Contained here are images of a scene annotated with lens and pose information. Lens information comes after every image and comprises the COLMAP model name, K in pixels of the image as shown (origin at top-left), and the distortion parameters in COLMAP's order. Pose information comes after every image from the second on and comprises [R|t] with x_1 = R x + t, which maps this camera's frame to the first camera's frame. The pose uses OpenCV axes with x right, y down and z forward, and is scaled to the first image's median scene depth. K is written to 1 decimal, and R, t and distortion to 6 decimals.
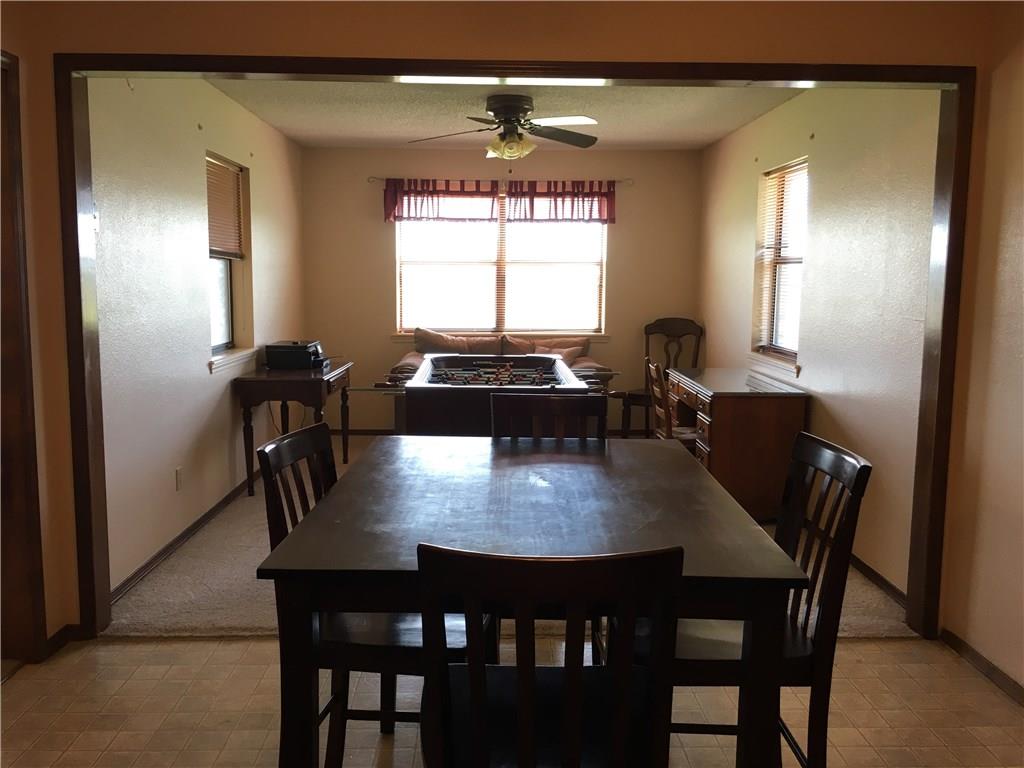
lens RADIAL K [[873.0, 0, 511.3], [0, 873.0, 389.2], [0, 0, 1]] dist [0.067094, -0.097357]
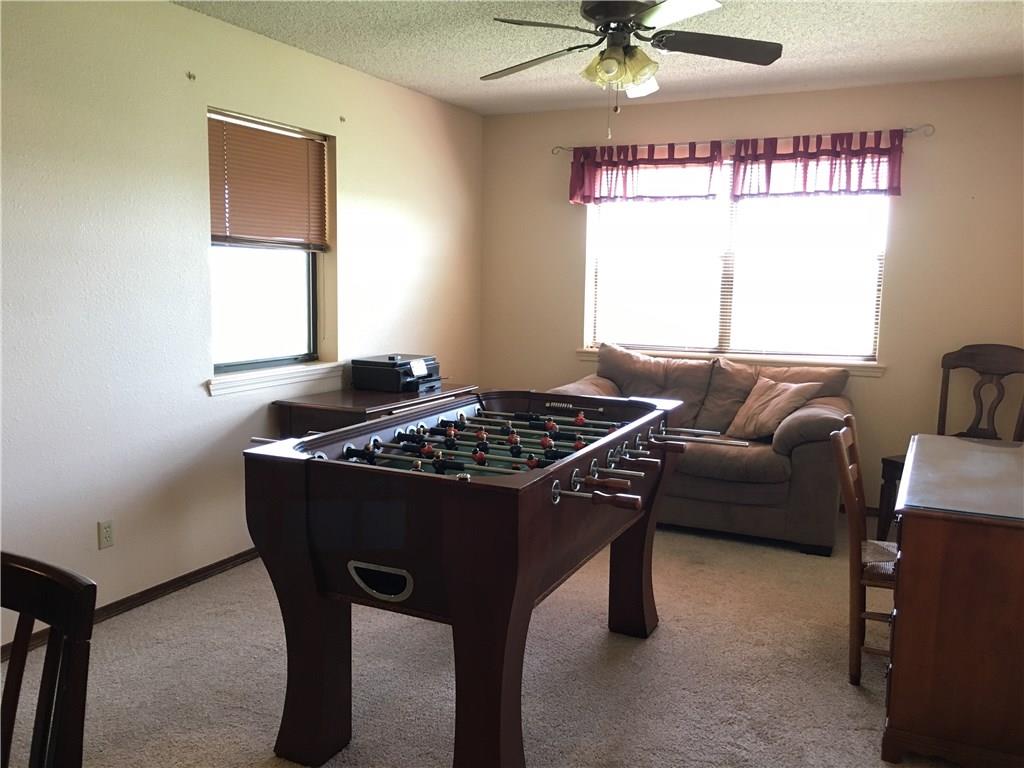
lens RADIAL K [[873.0, 0, 510.6], [0, 873.0, 381.1], [0, 0, 1]] dist [0.067094, -0.097357]
pose [[0.889247, 0.062262, -0.453171, 0.167770], [-0.067666, 0.997699, 0.004297, -0.035532], [0.452396, 0.026843, 0.891413, 0.292986]]
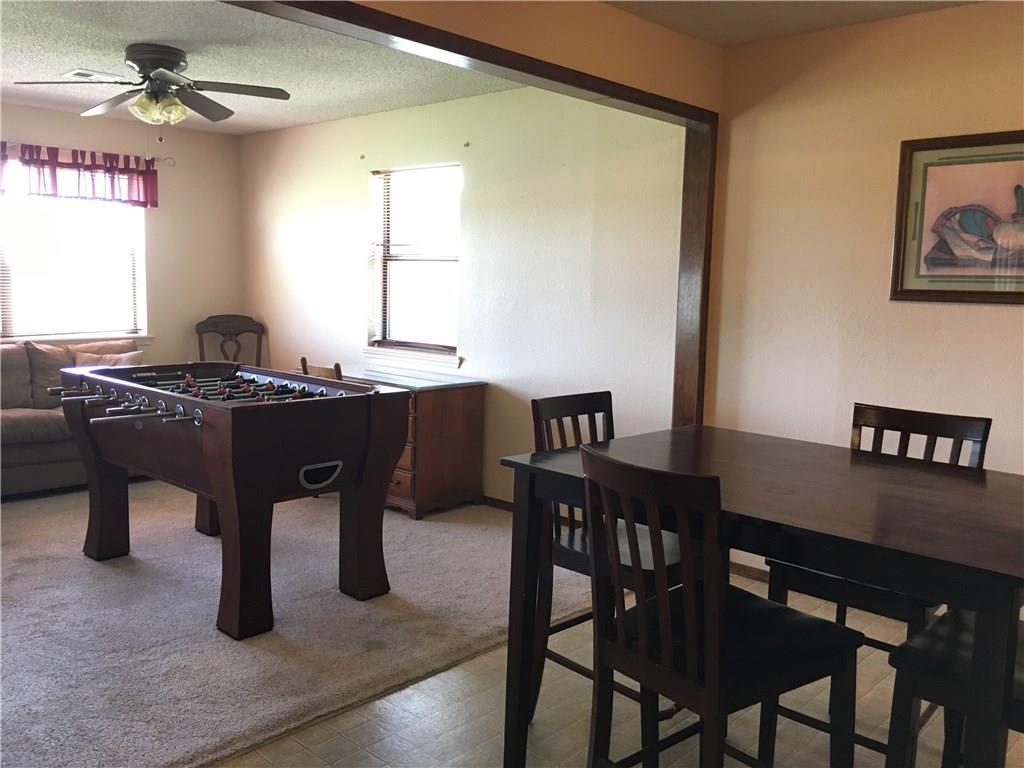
lens RADIAL K [[873.0, 0, 505.1], [0, 873.0, 377.4], [0, 0, 1]] dist [0.067094, -0.097357]
pose [[0.703181, -0.070354, 0.707521, -0.270900], [0.075067, 0.996877, 0.024521, -0.016680], [-0.707037, 0.035869, 0.706267, 0.144512]]
